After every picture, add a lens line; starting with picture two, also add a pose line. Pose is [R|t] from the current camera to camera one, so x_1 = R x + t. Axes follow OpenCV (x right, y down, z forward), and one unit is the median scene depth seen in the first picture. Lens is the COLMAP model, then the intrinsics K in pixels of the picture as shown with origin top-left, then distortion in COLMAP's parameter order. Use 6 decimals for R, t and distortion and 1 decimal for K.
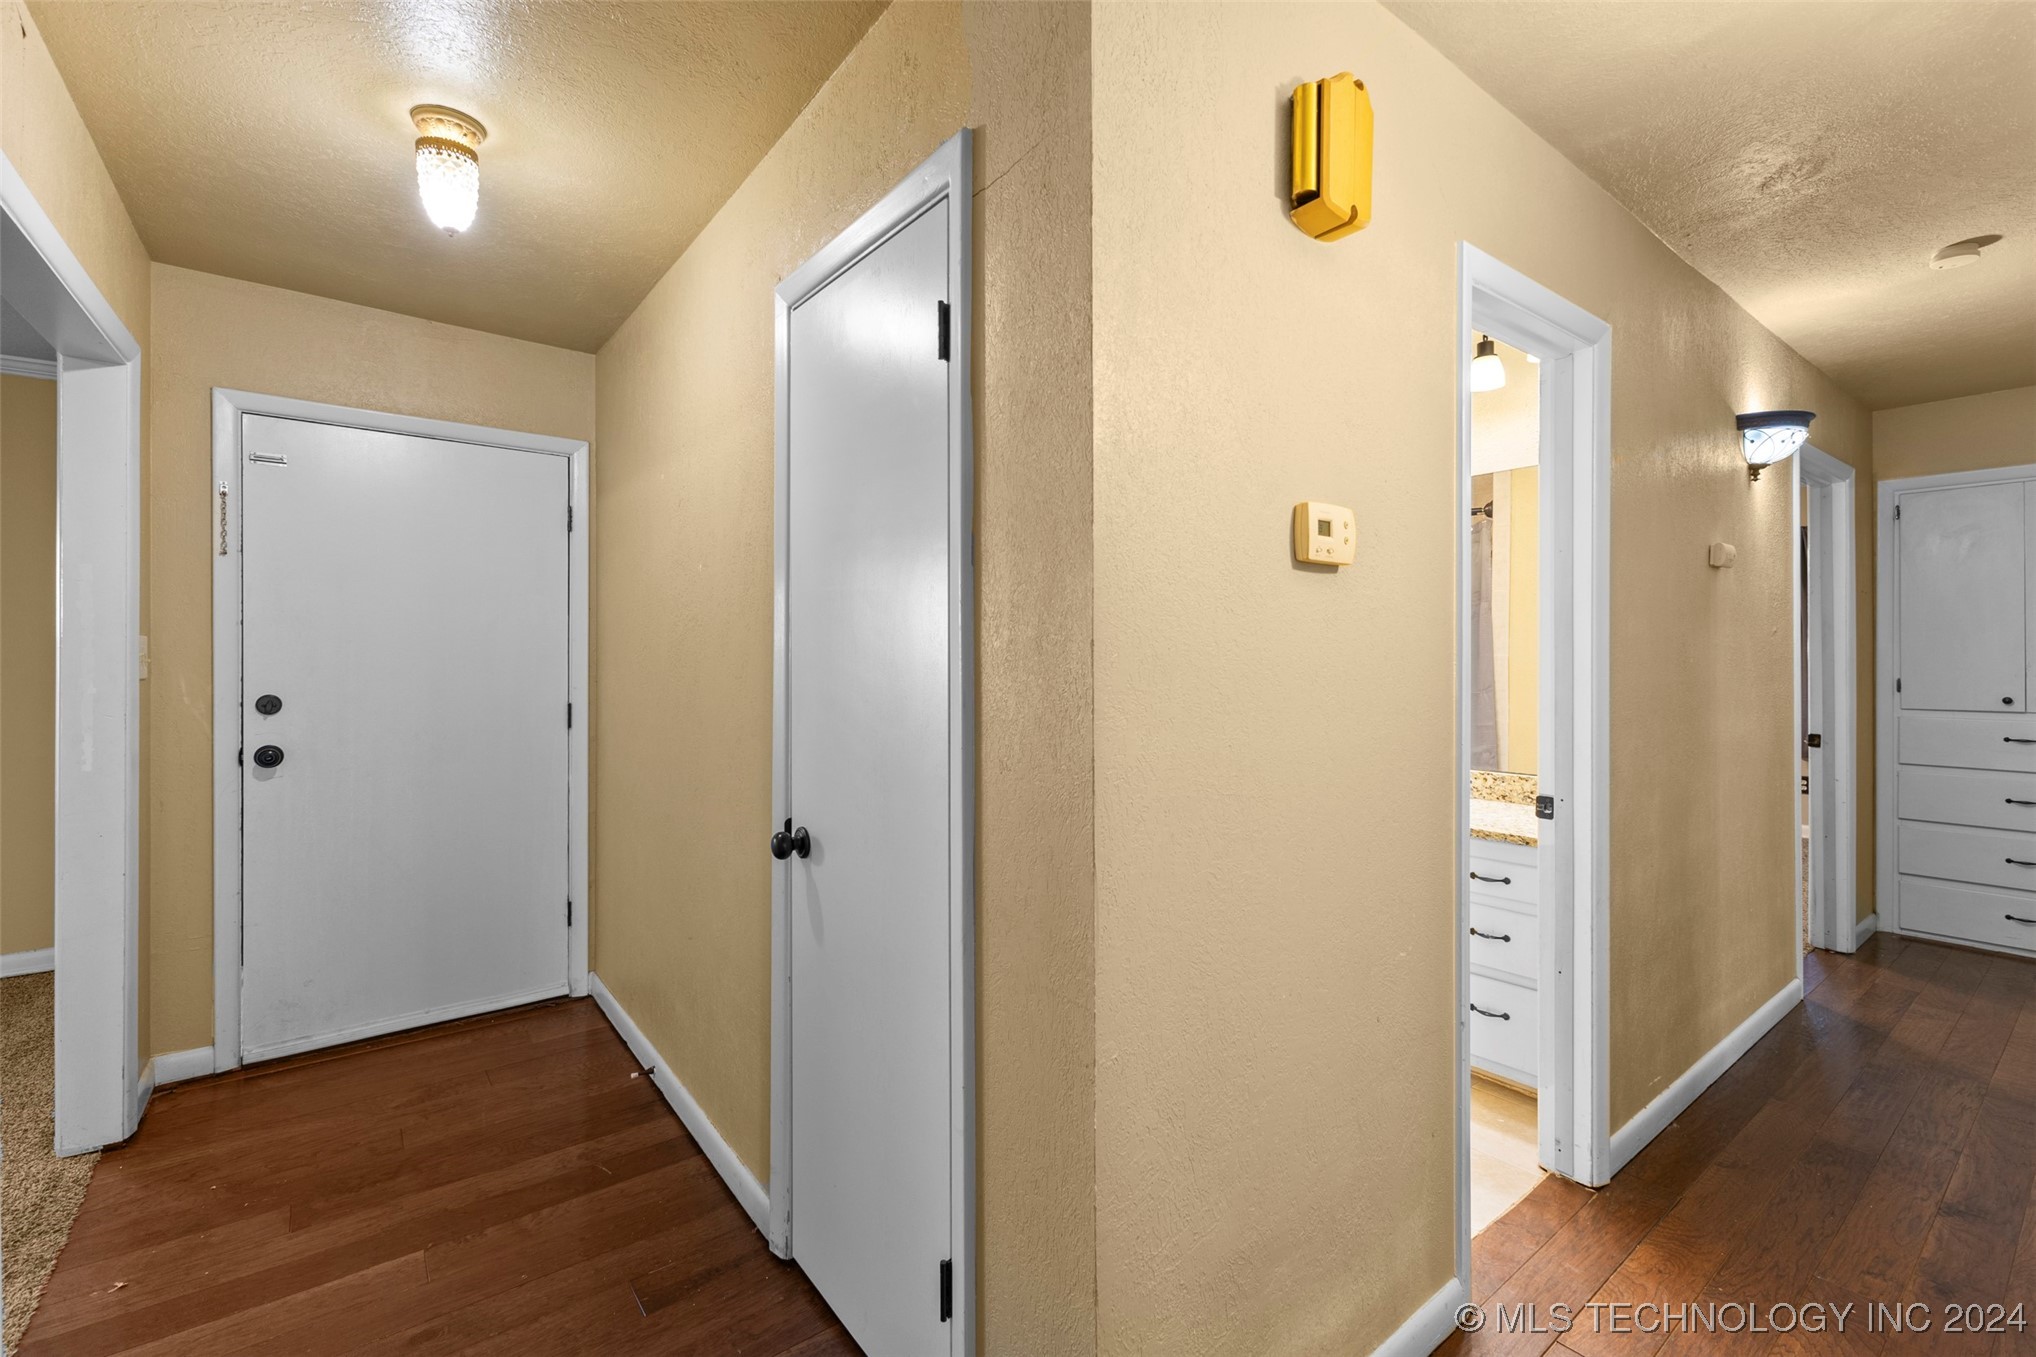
lens RADIAL K [[878.1, 0, 1015.2], [0, 878.1, 669.1], [0, 0, 1]] dist [0.010779, -0.000252]
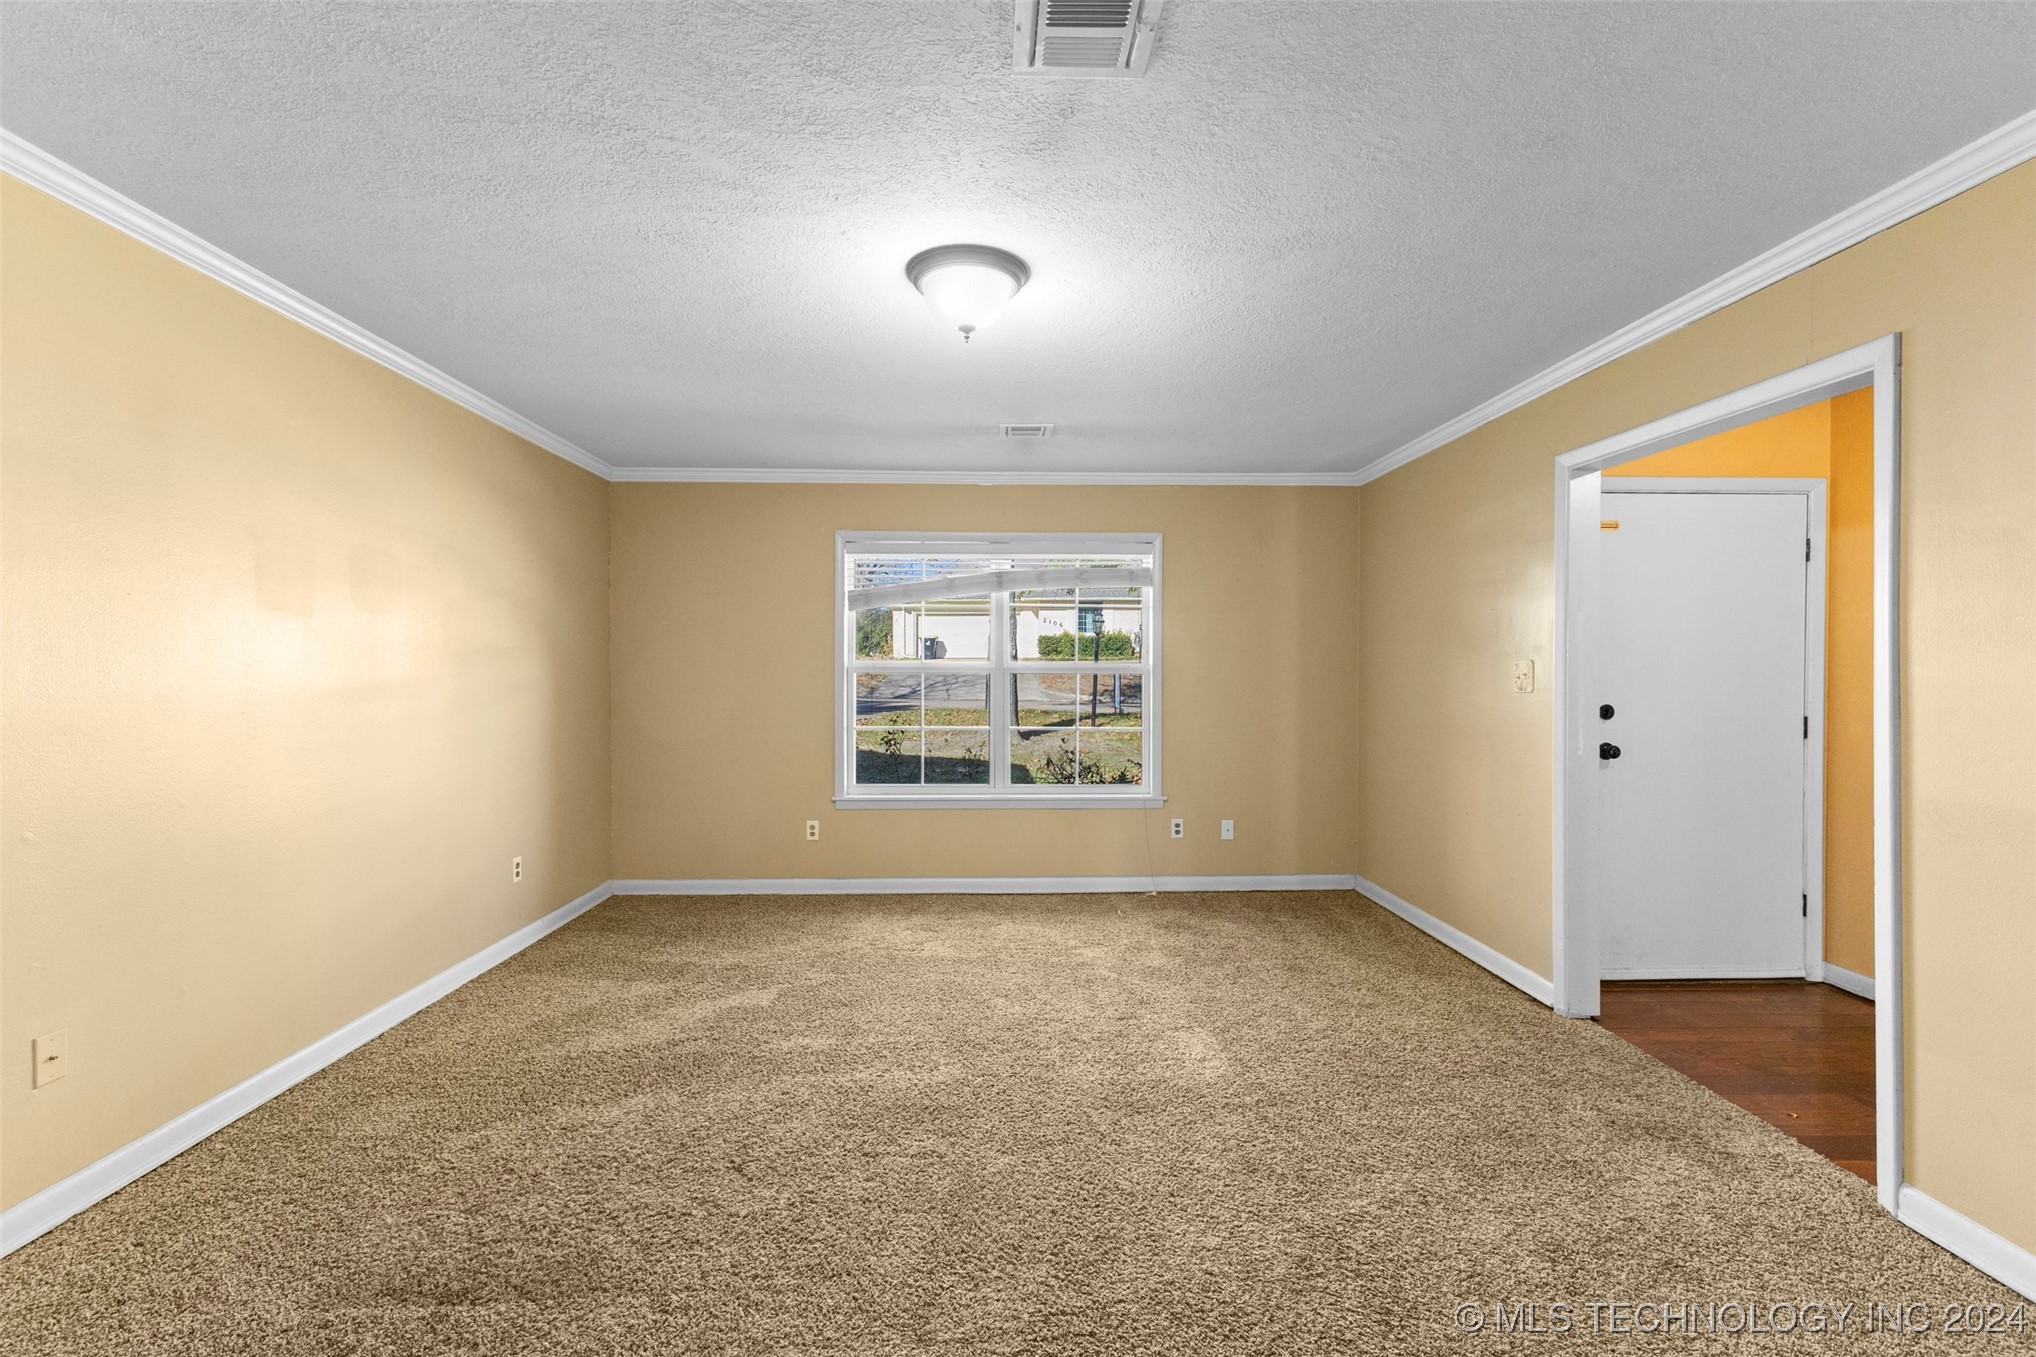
lens RADIAL K [[878.1, 0, 1015.2], [0, 878.1, 669.1], [0, 0, 1]] dist [0.010779, -0.000252]
pose [[0.802282, -0.009366, -0.596872, -0.639279], [0.001925, 0.999912, -0.013102, -0.006765], [0.596943, 0.009363, 0.802229, -0.495160]]
